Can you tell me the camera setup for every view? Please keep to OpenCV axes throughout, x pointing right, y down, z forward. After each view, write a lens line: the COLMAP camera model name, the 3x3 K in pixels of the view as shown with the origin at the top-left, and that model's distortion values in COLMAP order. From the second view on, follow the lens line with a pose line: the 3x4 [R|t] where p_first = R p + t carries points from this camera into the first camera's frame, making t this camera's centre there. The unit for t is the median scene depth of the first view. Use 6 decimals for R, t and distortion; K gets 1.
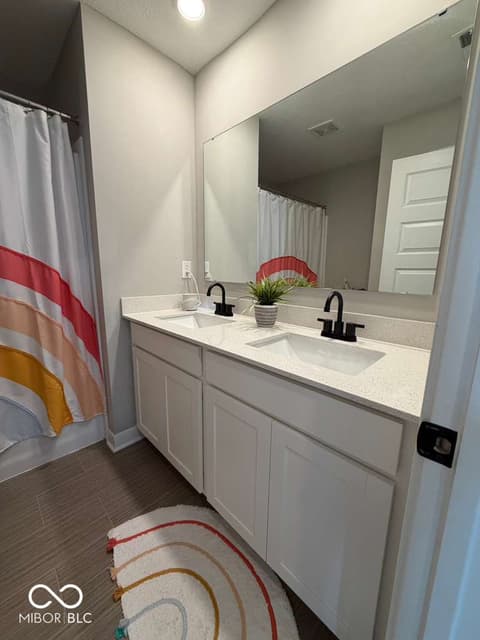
lens RADIAL K [[260.2, 0, 240.1], [0, 260.2, 318.7], [0, 0, 1]] dist [-0.002097, 0.000125]
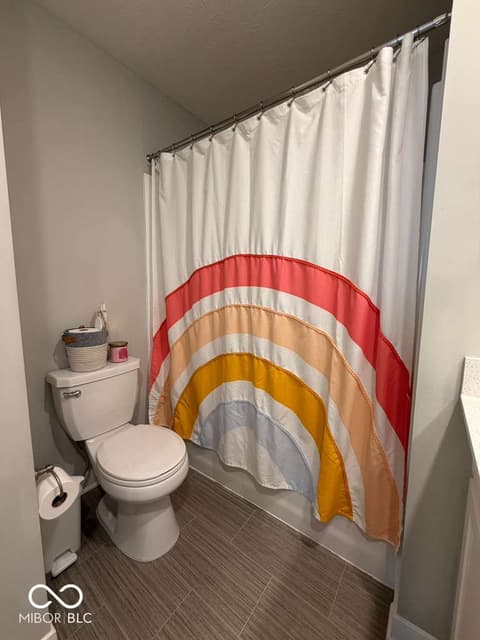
lens RADIAL K [[260.2, 0, 239.8], [0, 260.2, 315.2], [0, 0, 1]] dist [-0.002097, 0.000125]
pose [[0.151014, 0.103869, -0.983059, -0.102908], [-0.196624, 0.977750, 0.073104, -0.119276], [0.968780, 0.182253, 0.168077, 0.599488]]
